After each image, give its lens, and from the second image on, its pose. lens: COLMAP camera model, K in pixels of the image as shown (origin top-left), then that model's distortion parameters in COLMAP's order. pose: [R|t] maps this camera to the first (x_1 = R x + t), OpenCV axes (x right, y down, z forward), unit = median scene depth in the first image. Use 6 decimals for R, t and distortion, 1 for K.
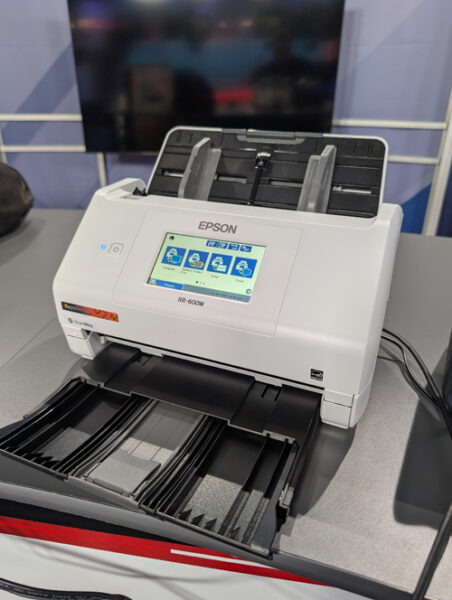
lens RADIAL K [[447.6, 0, 213.3], [0, 447.6, 300.1], [0, 0, 1]] dist [0.039238, -0.123886]
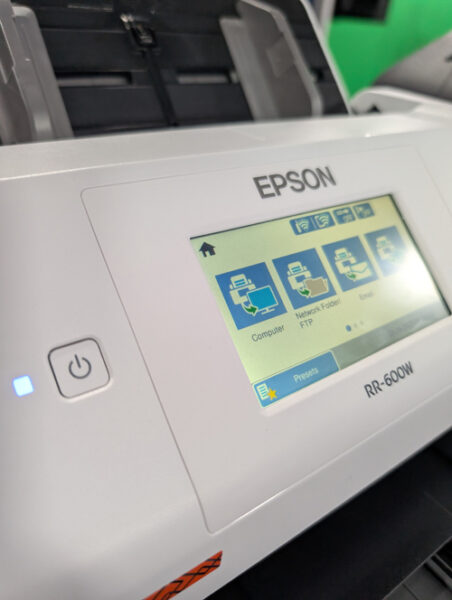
lens RADIAL K [[447.6, 0, 213.3], [0, 447.6, 300.1], [0, 0, 1]] dist [0.039238, -0.123886]
pose [[0.527851, -0.426102, 0.734718, -0.361828], [0.321503, 0.900920, 0.291510, -0.206355], [-0.786135, 0.082340, 0.612545, 0.822375]]
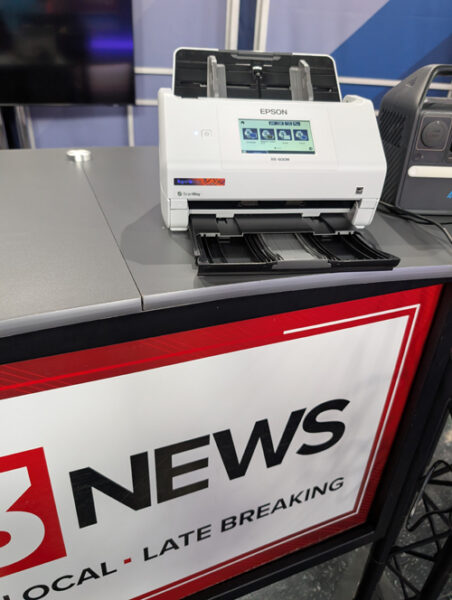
lens RADIAL K [[447.6, 0, 213.3], [0, 447.6, 300.1], [0, 0, 1]] dist [0.039238, -0.123886]
pose [[0.855797, -0.225882, 0.465391, -0.987766], [0.189780, 0.973996, 0.123756, 0.220888], [-0.481243, -0.017588, 0.876411, -0.211632]]
